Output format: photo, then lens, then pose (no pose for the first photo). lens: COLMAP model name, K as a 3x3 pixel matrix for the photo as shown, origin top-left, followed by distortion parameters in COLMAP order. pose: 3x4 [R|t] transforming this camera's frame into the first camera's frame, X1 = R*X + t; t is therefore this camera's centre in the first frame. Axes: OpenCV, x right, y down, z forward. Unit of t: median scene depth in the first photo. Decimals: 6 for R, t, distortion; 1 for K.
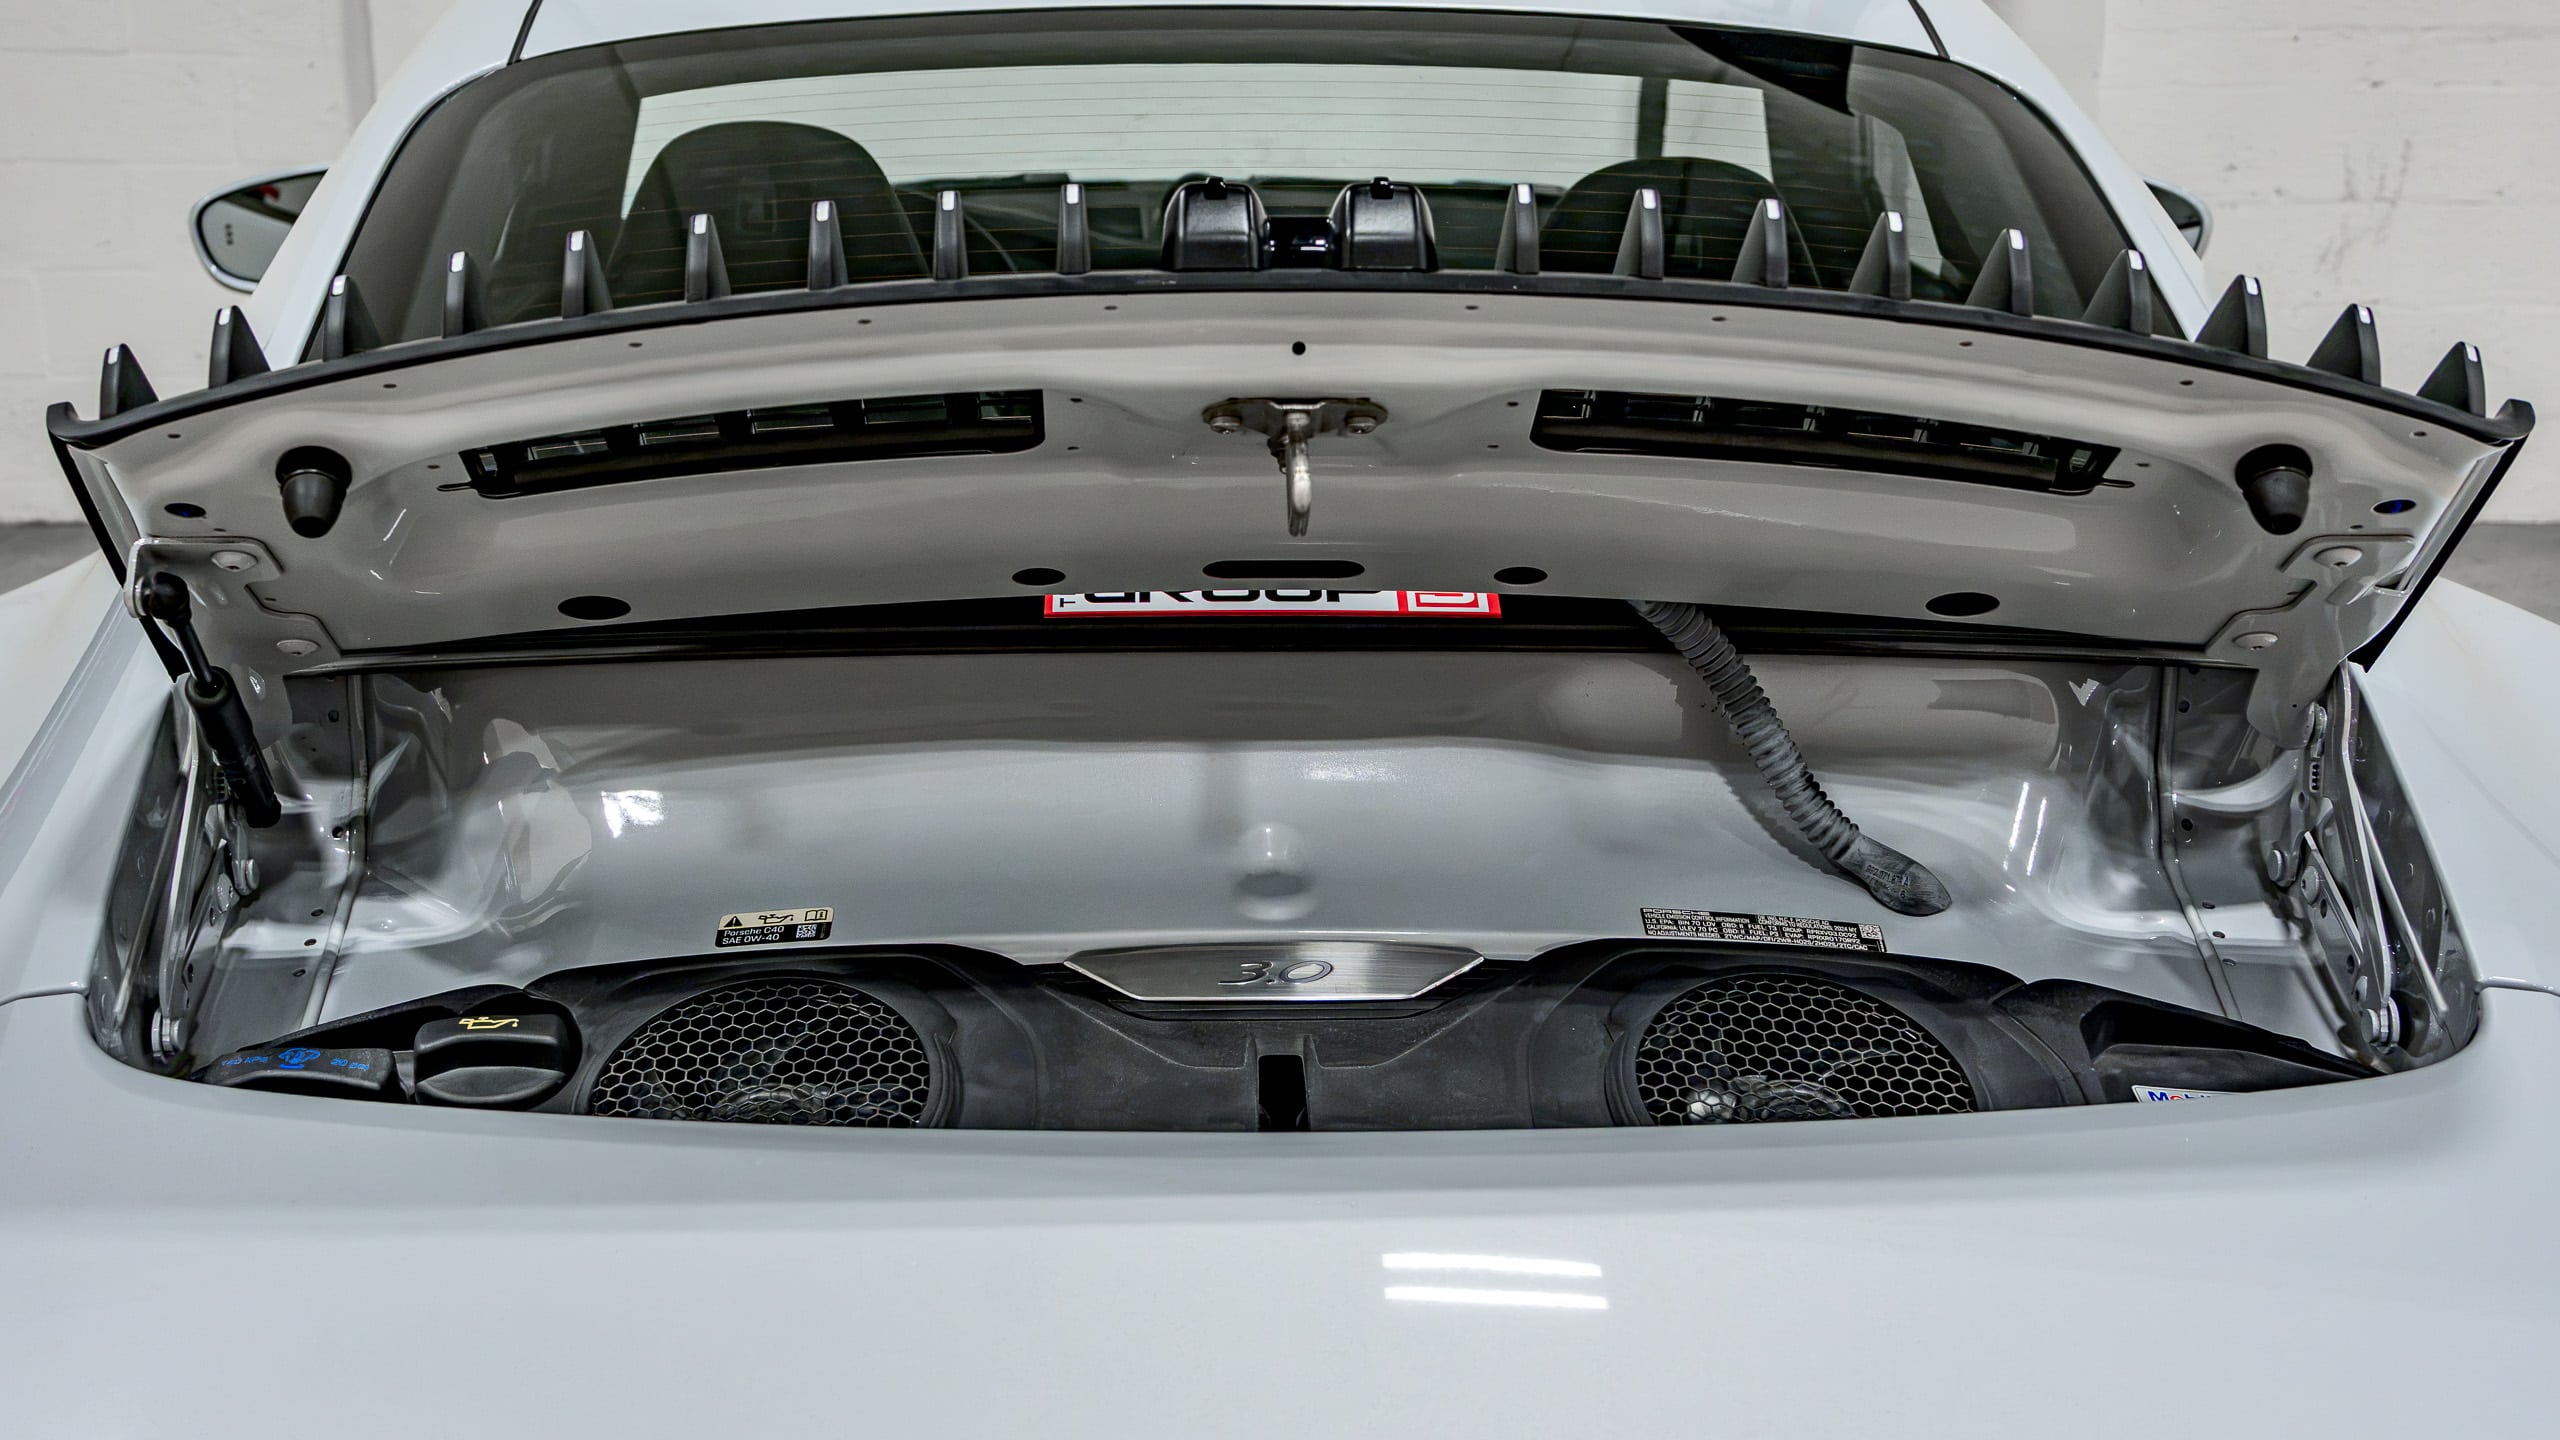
lens RADIAL K [[3109.2, 0, 1227.2], [0, 3109.2, 502.7], [0, 0, 1]] dist [0.004695, -0.047575]
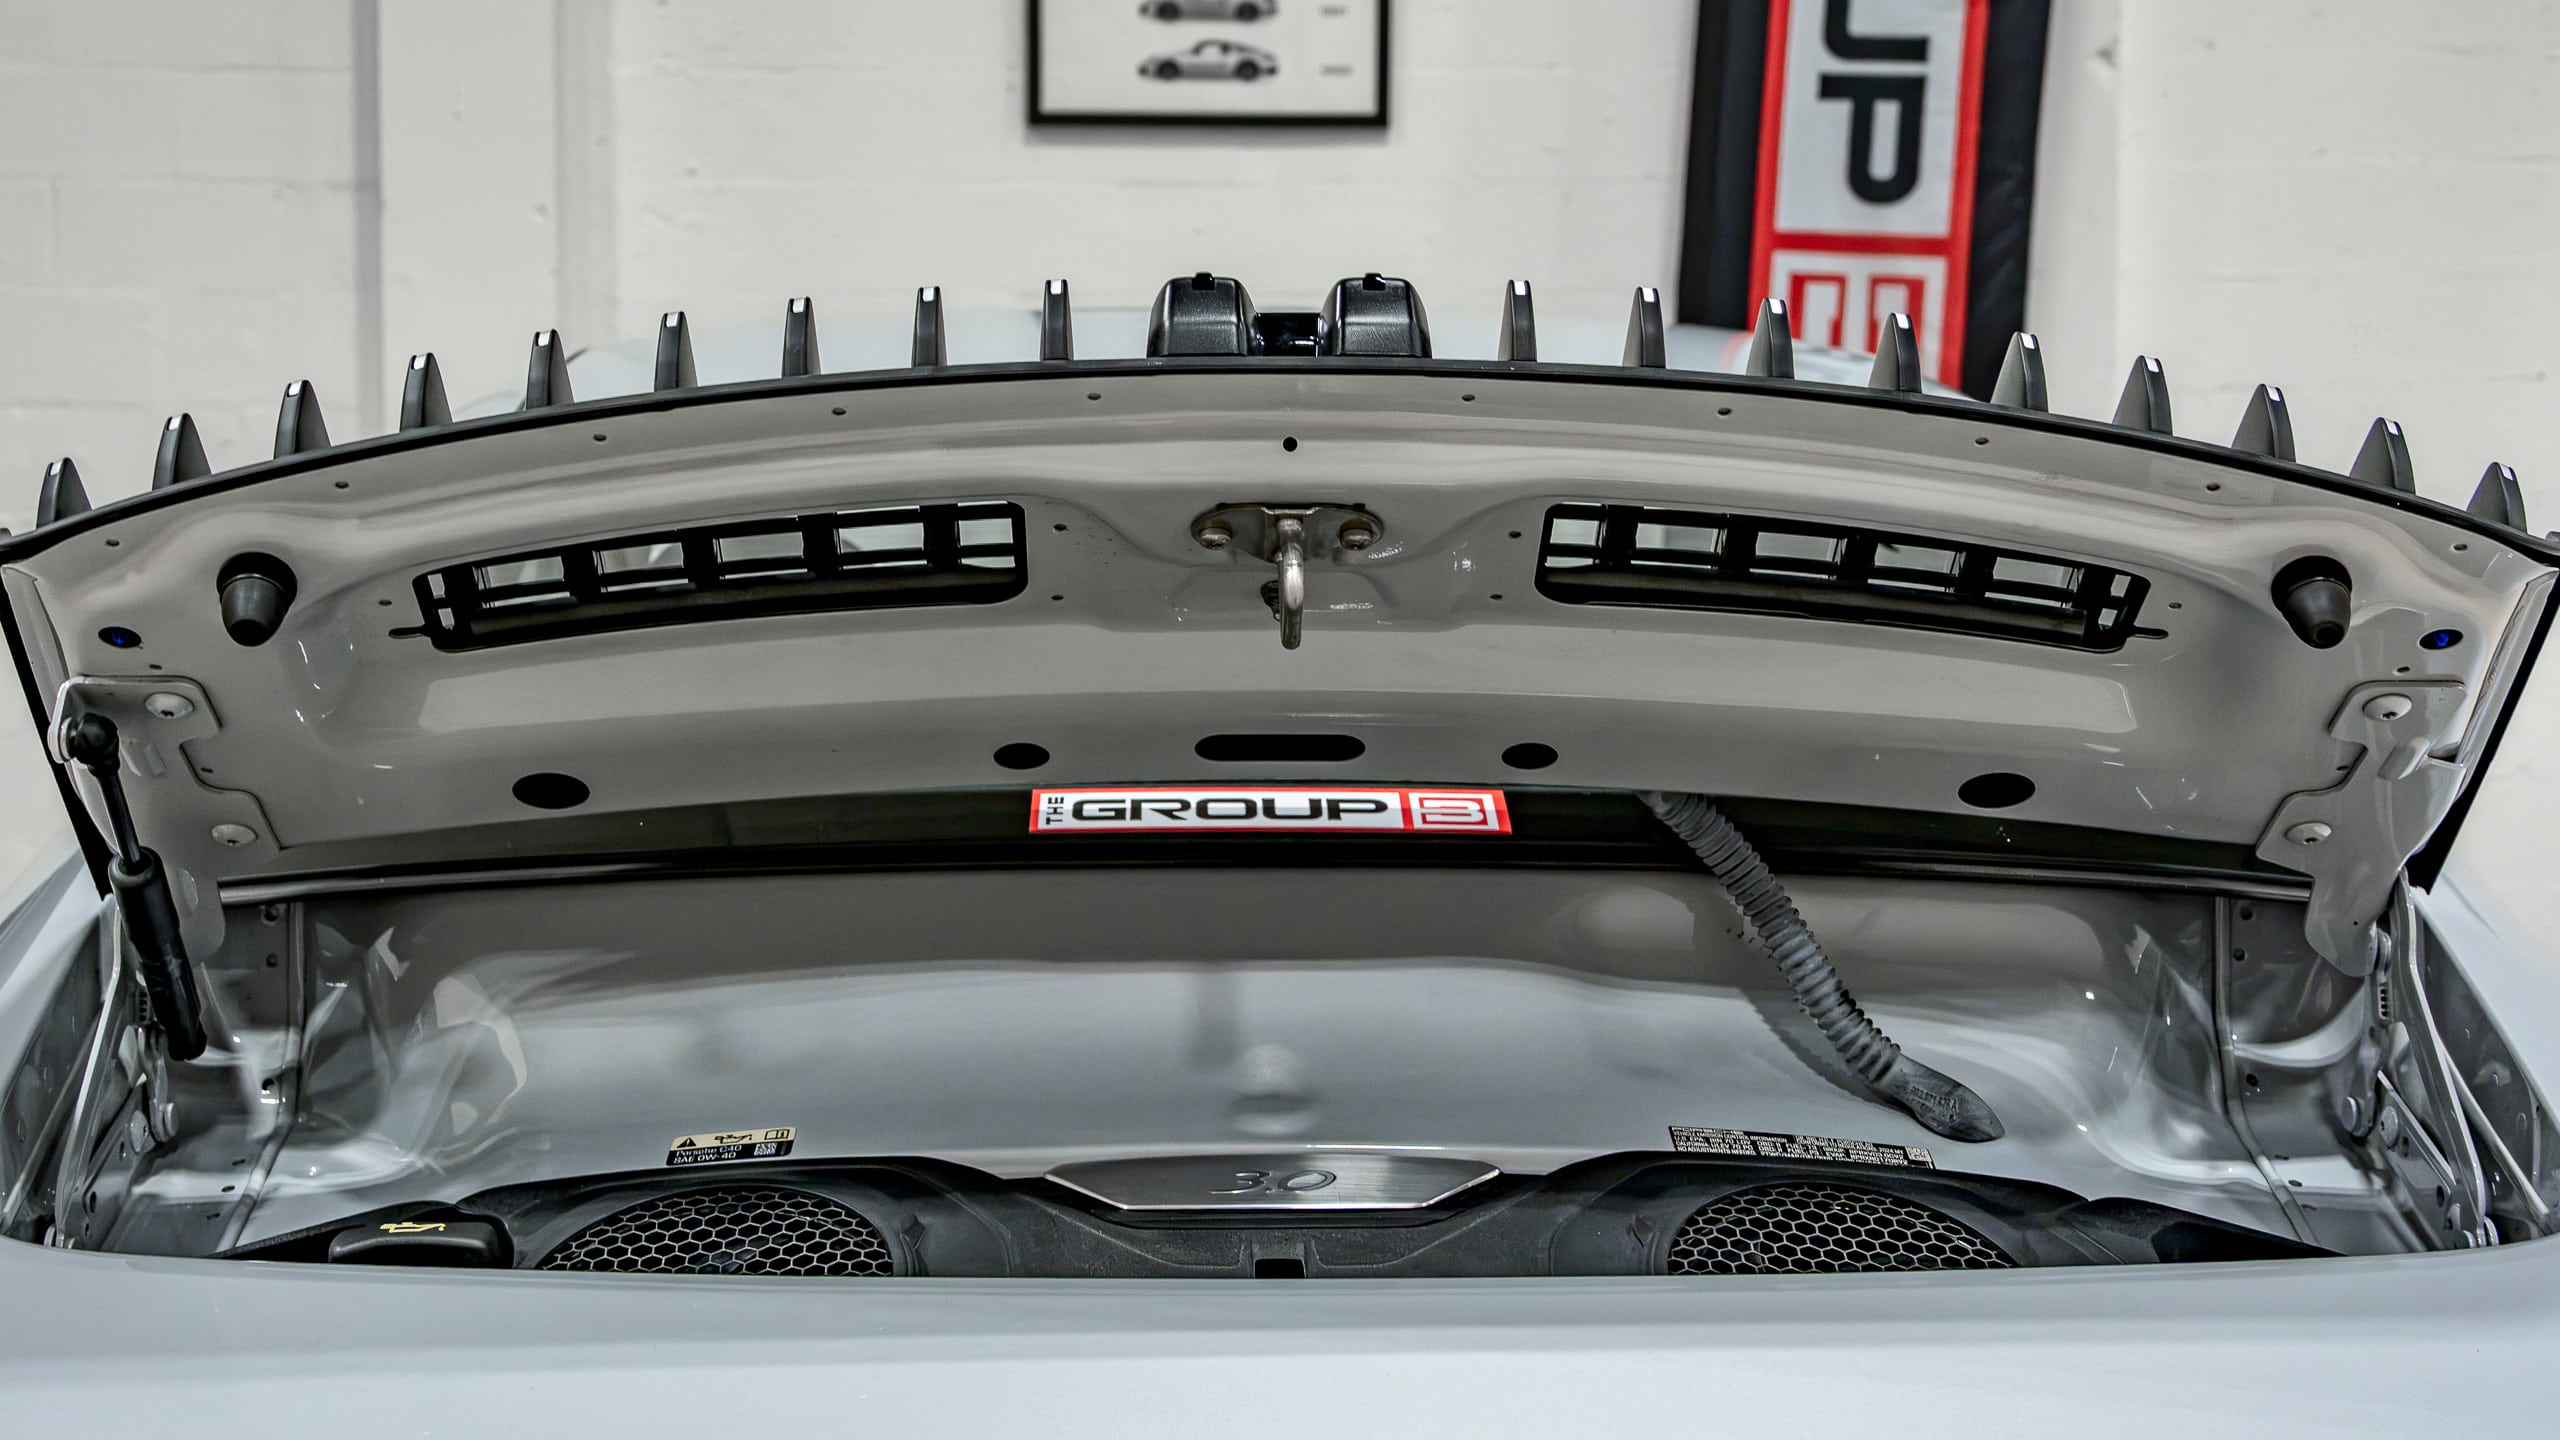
lens RADIAL K [[3105.6, 0, 1275.4], [0, 3105.6, 589.8], [0, 0, 1]] dist [-0.004254, 0.015401]
pose [[0.999970, -0.004327, 0.006401, 0.010614], [0.005661, 0.974153, -0.225818, 0.183679], [-0.005258, 0.225847, 0.974148, 0.064013]]
